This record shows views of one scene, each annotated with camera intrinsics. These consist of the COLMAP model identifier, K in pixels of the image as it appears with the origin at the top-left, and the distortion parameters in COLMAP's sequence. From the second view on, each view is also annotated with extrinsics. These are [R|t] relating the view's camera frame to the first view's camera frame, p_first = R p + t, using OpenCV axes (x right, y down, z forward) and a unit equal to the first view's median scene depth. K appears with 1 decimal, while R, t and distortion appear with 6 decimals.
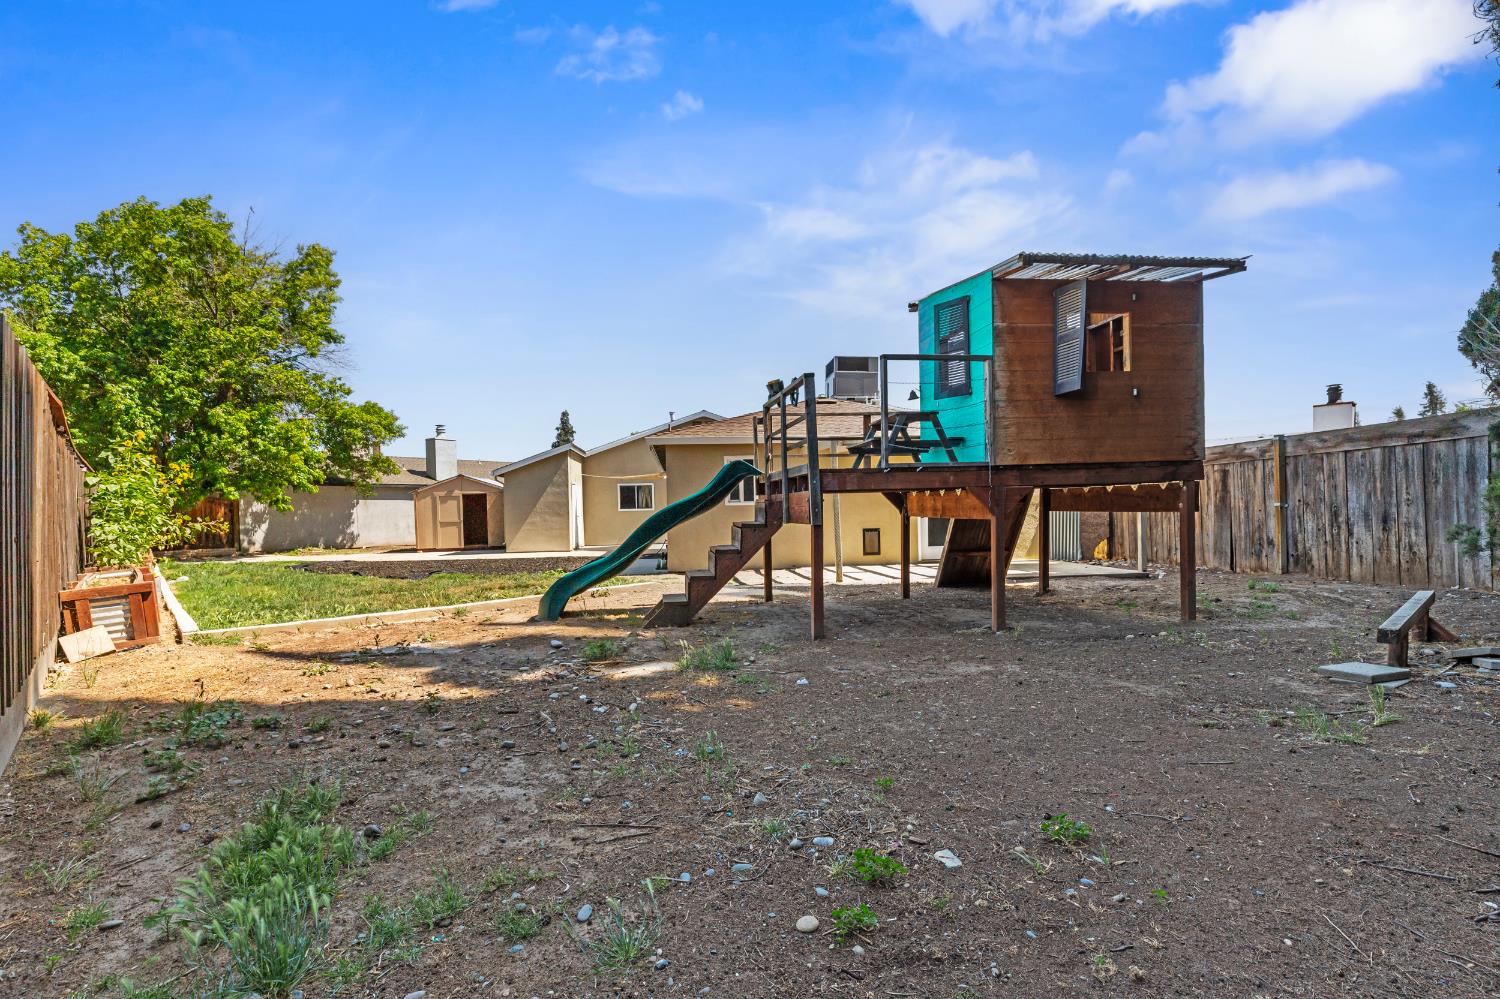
lens RADIAL K [[682.2, 0, 754.1], [0, 682.2, 501.2], [0, 0, 1]] dist [0.002731, 0.000029]
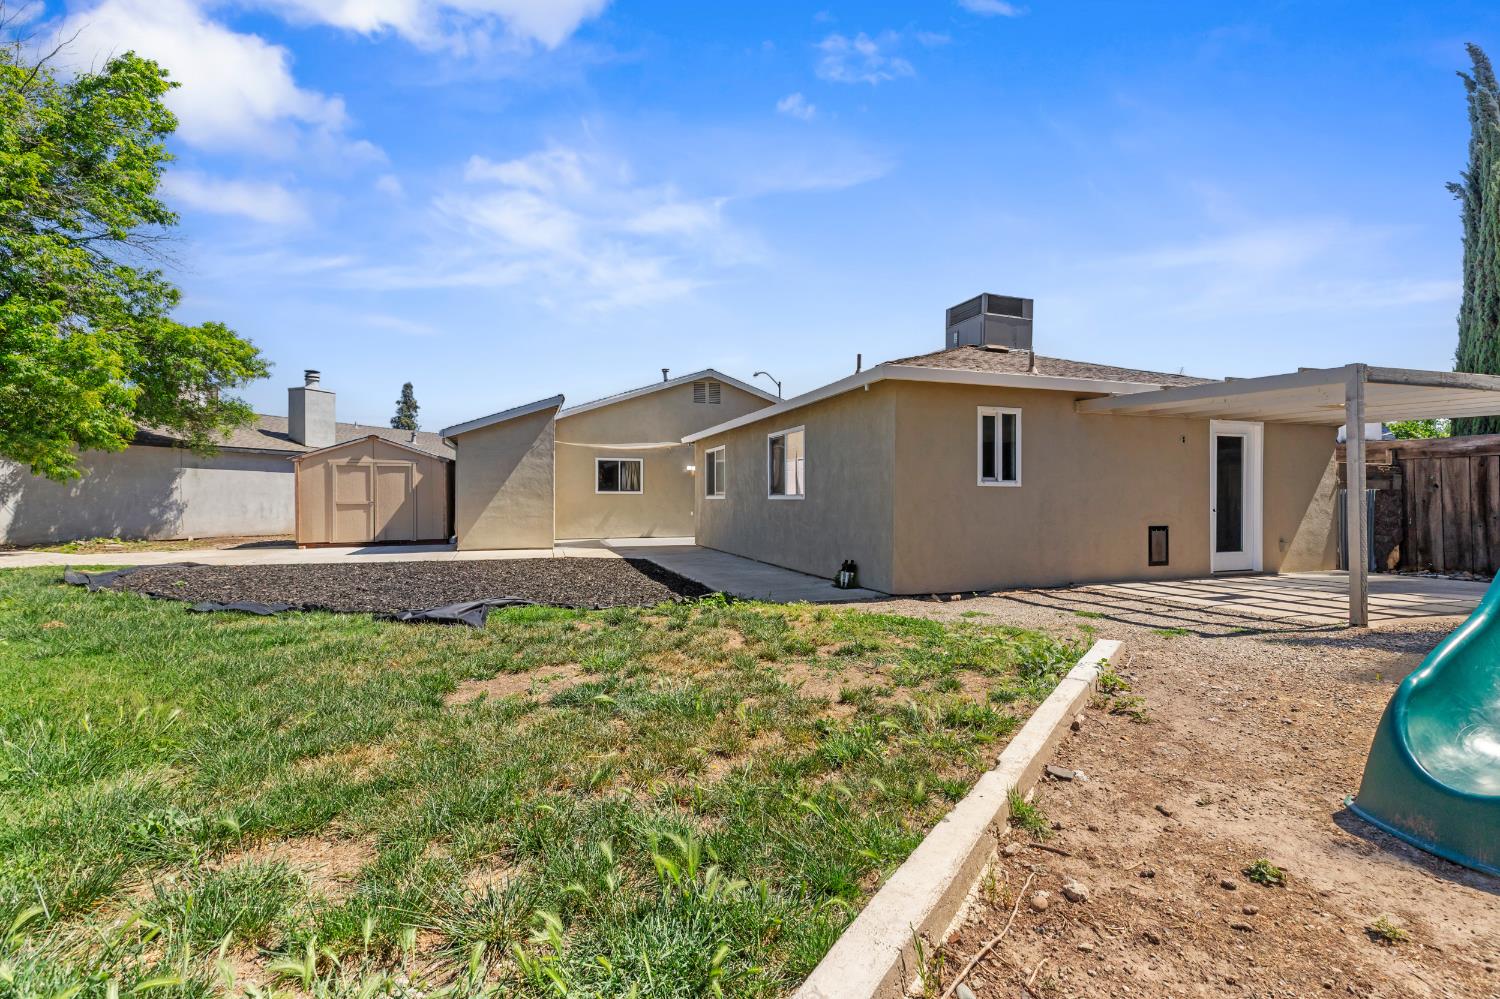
lens RADIAL K [[650.4, 0, 751.7], [0, 650.4, 488.1], [0, 0, 1]] dist [-0.000286, -0.000110]
pose [[0.969113, 0.026401, 0.245200, -0.210832], [-0.025146, 0.999650, -0.008248, 0.009962], [-0.245332, 0.001827, 0.969437, 0.262545]]
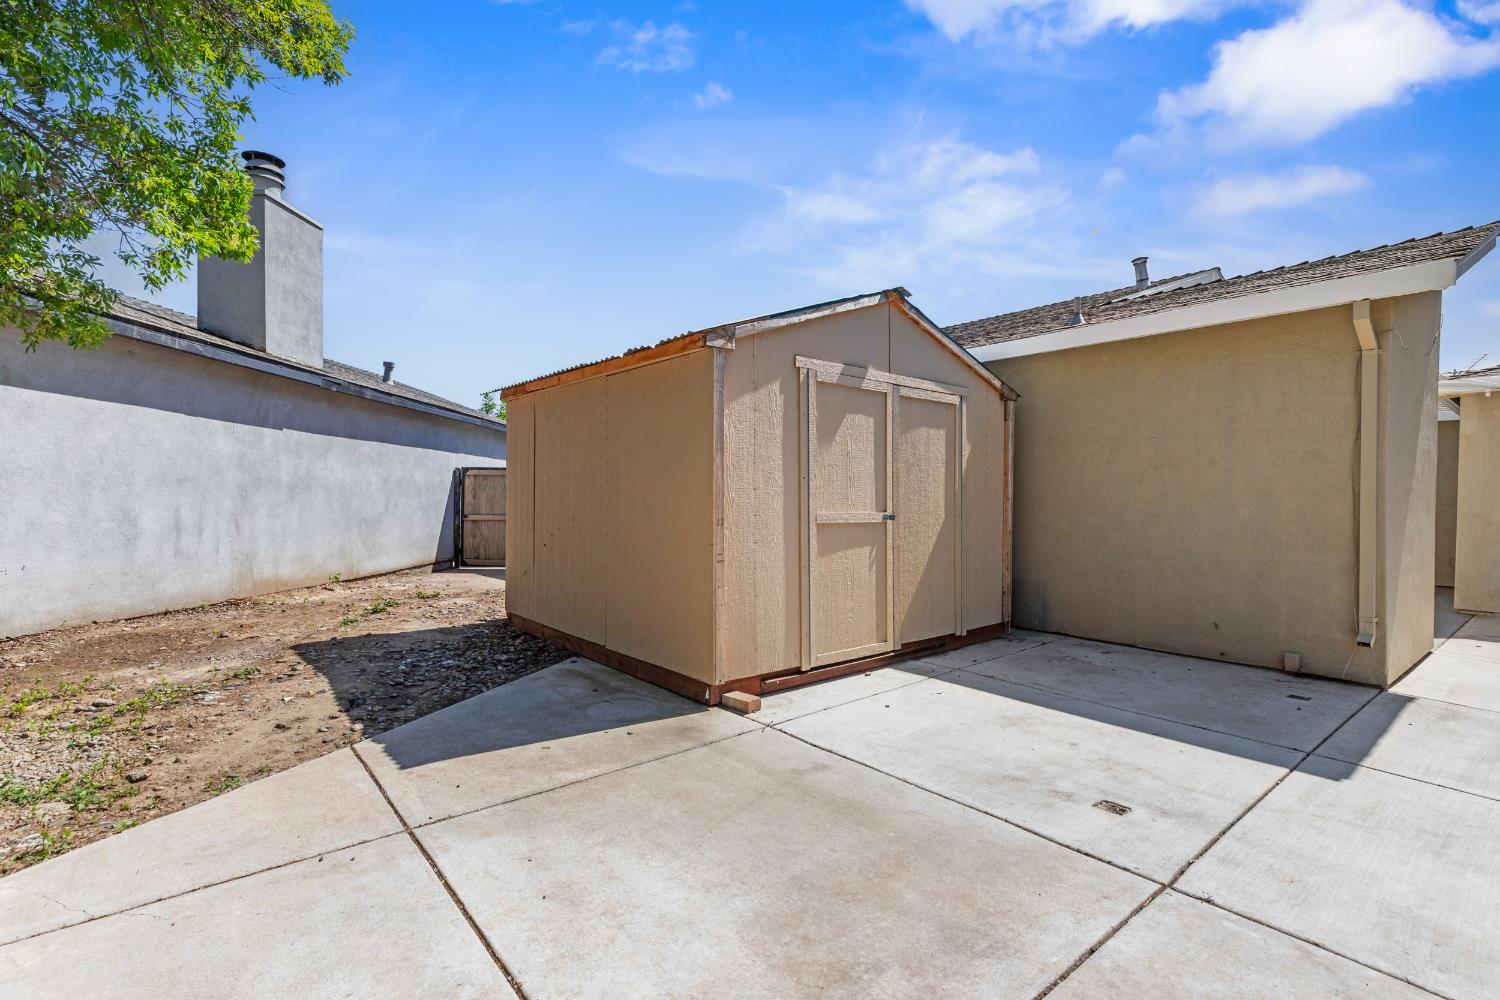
lens RADIAL K [[685.4, 0, 756.6], [0, 685.4, 494.2], [0, 0, 1]] dist [0.000248, 0.000051]
pose [[0.826052, 0.040270, 0.562154, -0.551127], [-0.040455, 0.999108, -0.012125, 0.024509], [-0.562141, -0.012726, 0.826944, 0.814945]]
